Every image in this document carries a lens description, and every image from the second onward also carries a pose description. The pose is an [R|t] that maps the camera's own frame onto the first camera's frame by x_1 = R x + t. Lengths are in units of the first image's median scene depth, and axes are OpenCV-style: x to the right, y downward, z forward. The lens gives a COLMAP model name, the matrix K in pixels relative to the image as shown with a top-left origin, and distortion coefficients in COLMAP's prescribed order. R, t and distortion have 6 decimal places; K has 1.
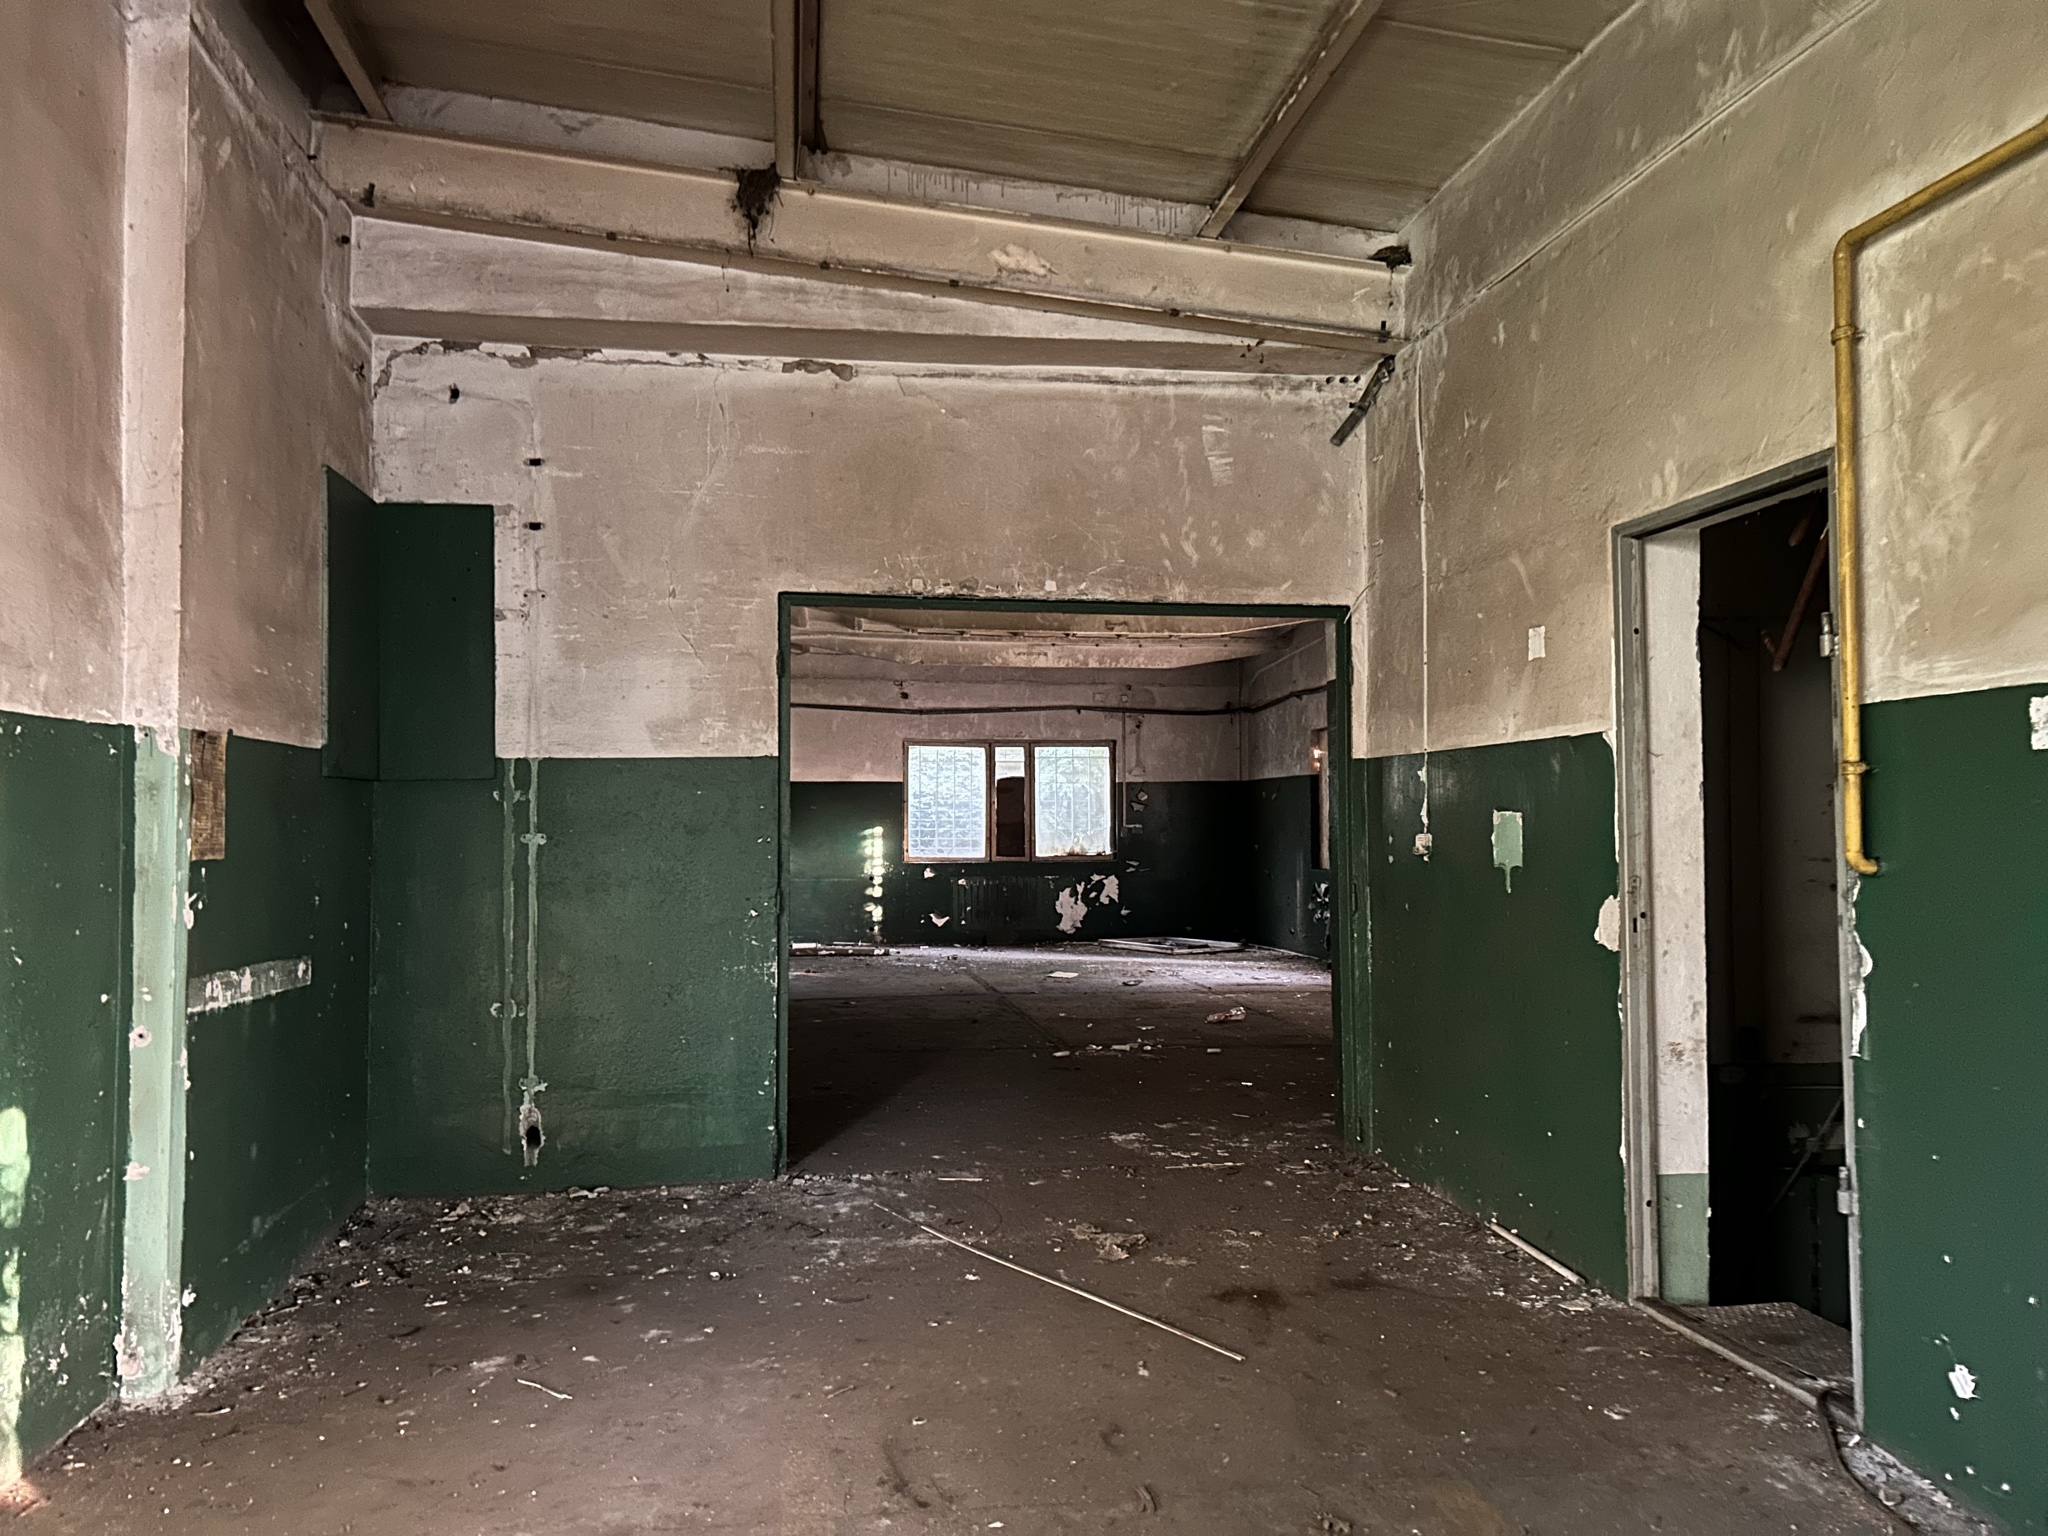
lens RADIAL K [[1533.9, 0, 1024.0], [0, 1533.9, 768.0], [0, 0, 1]] dist [0.027527, 0.000003]
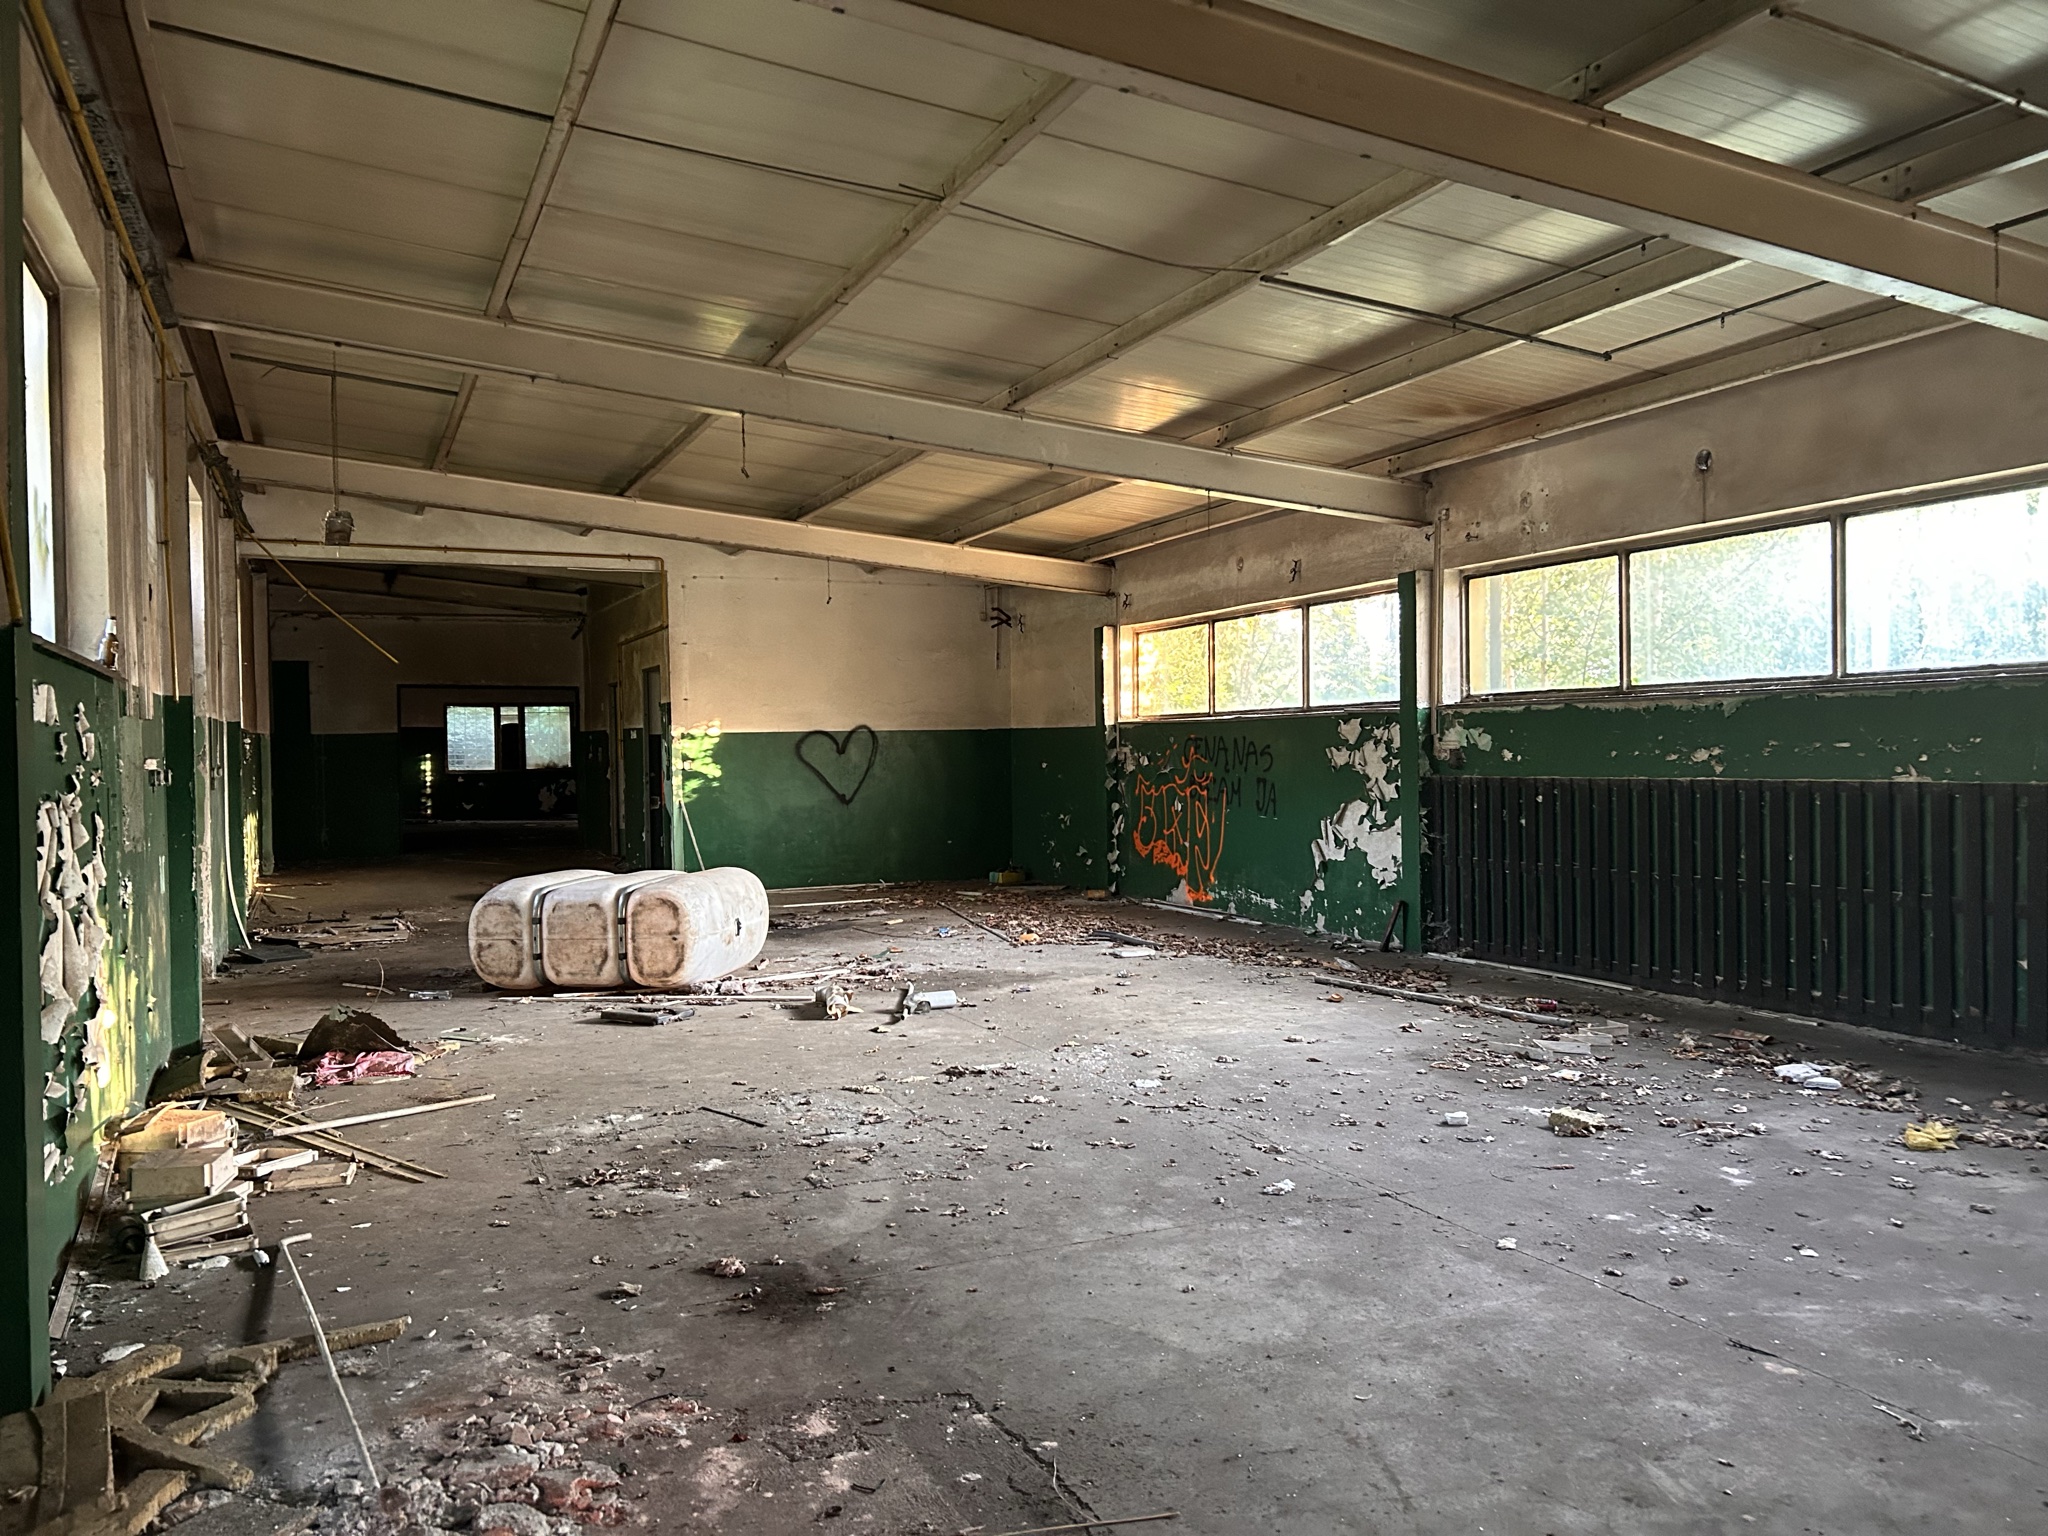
lens RADIAL K [[1533.9, 0, 1024.0], [0, 1533.9, 768.0], [0, 0, 1]] dist [0.027527, 0.000003]
pose [[0.962356, -0.013624, 0.271451, 0.084186], [-0.000124, 0.998721, 0.050563, -0.035112], [-0.271792, -0.048693, 0.961123, -0.908372]]
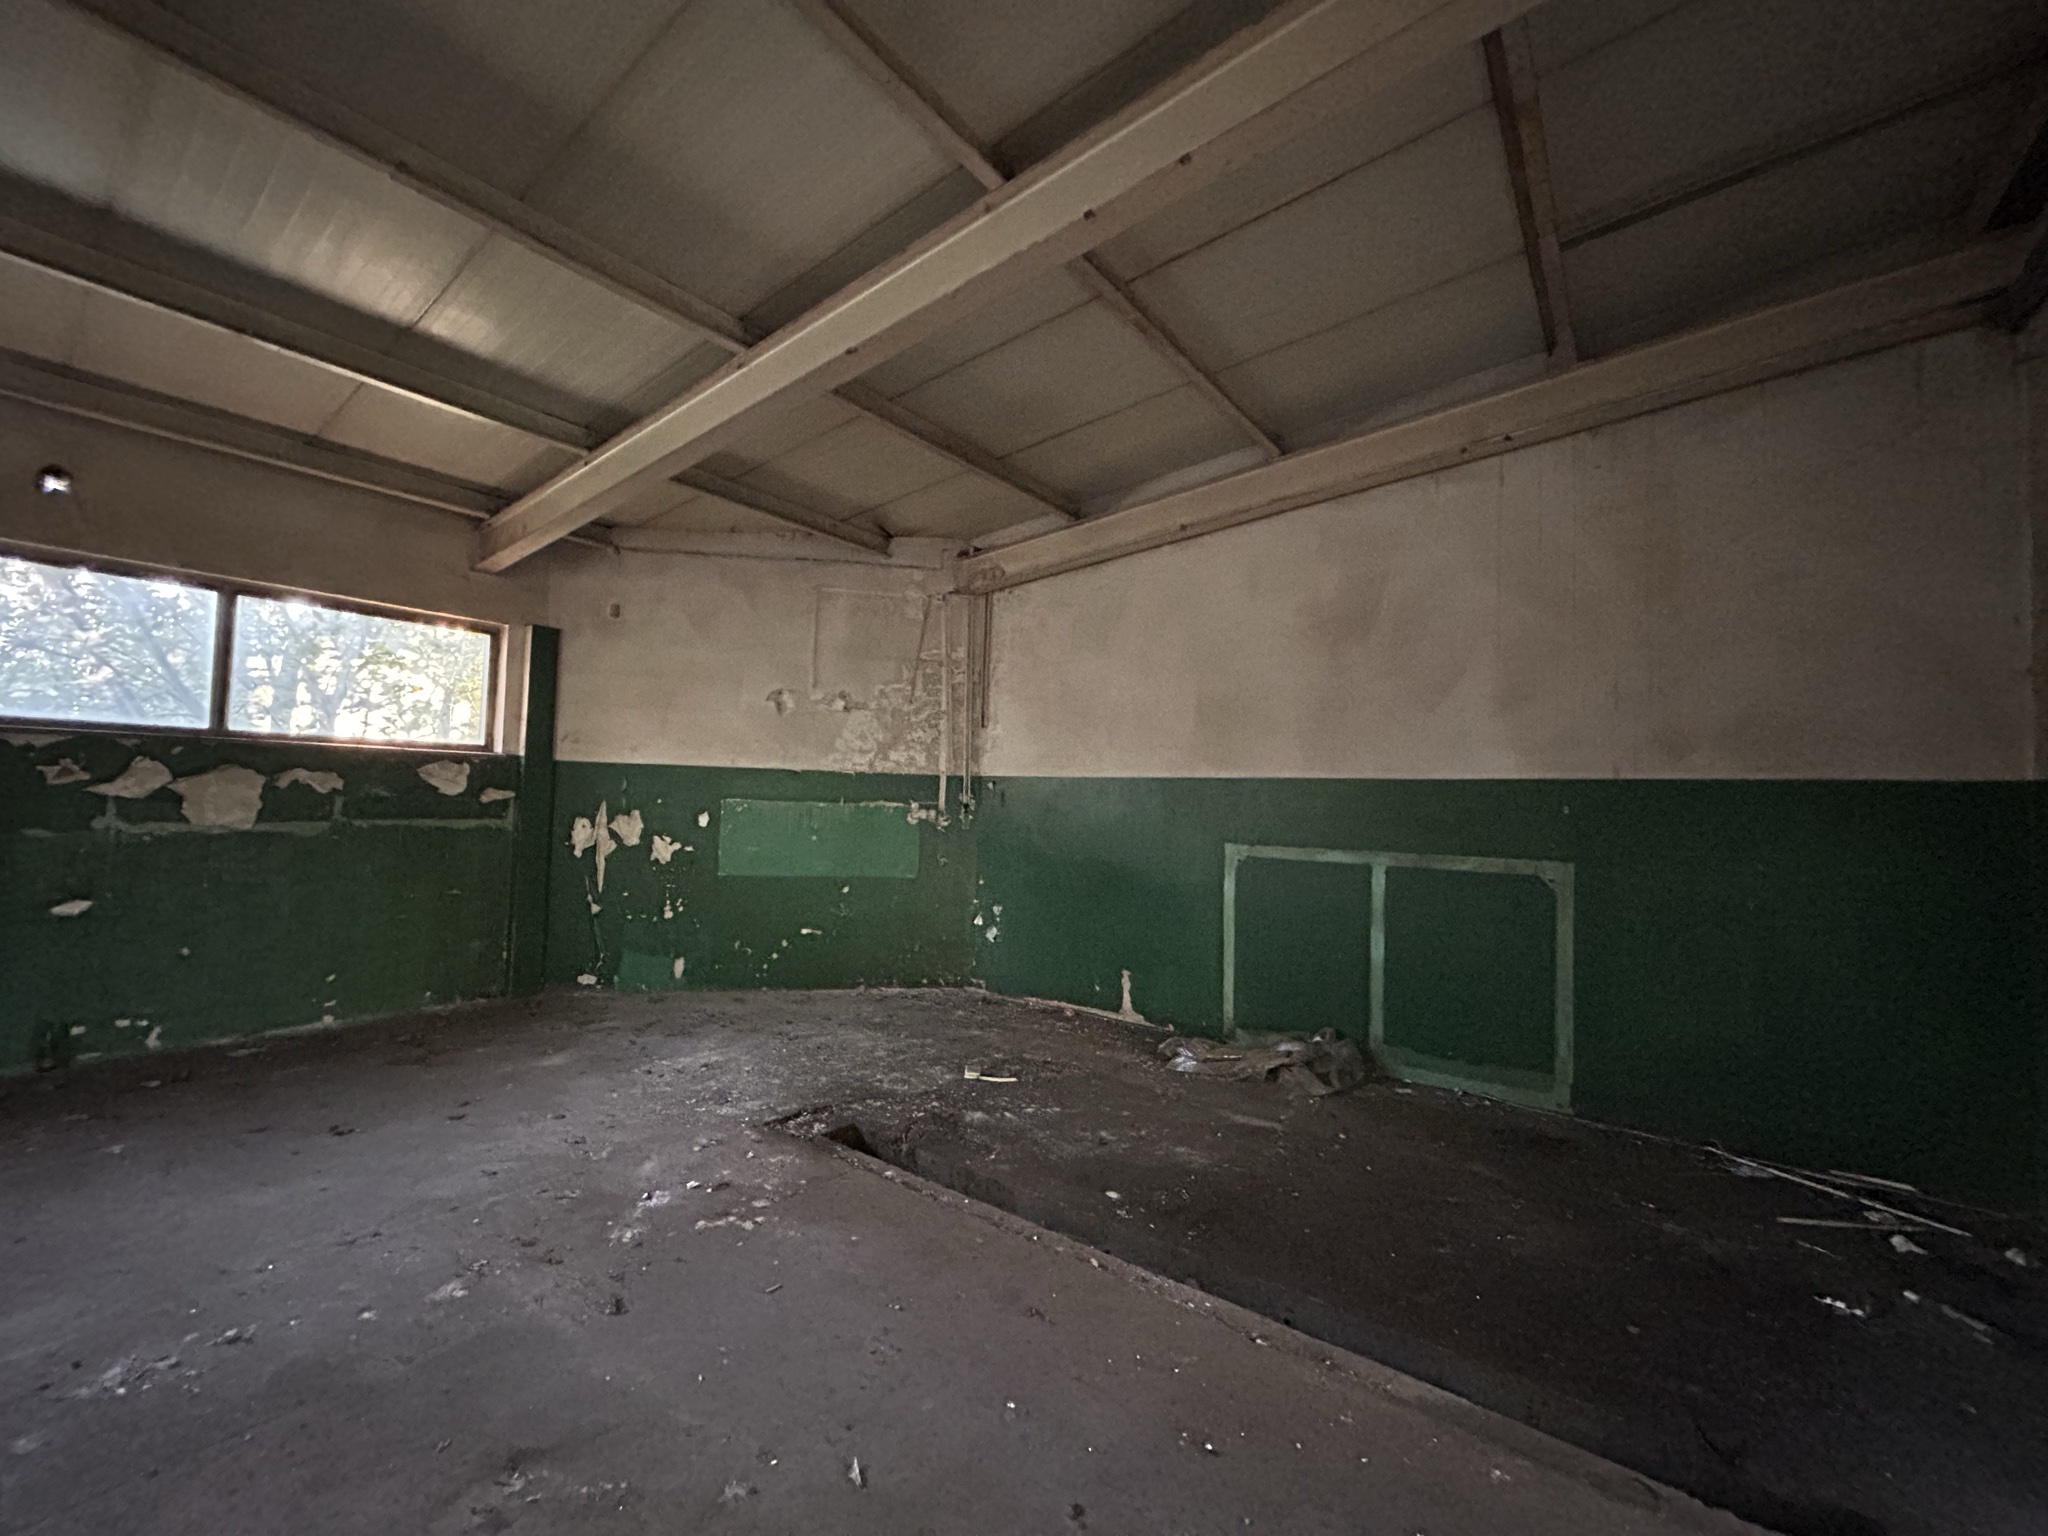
lens RADIAL K [[821.6, 0, 1024.0], [0, 821.6, 768.0], [0, 0, 1]] dist [0.000166, 0.000003]
pose [[-0.696010, 0.011606, 0.717938, -0.005287], [-0.056563, 0.995876, -0.070934, 0.010136], [-0.715801, -0.089979, -0.692483, 0.523942]]
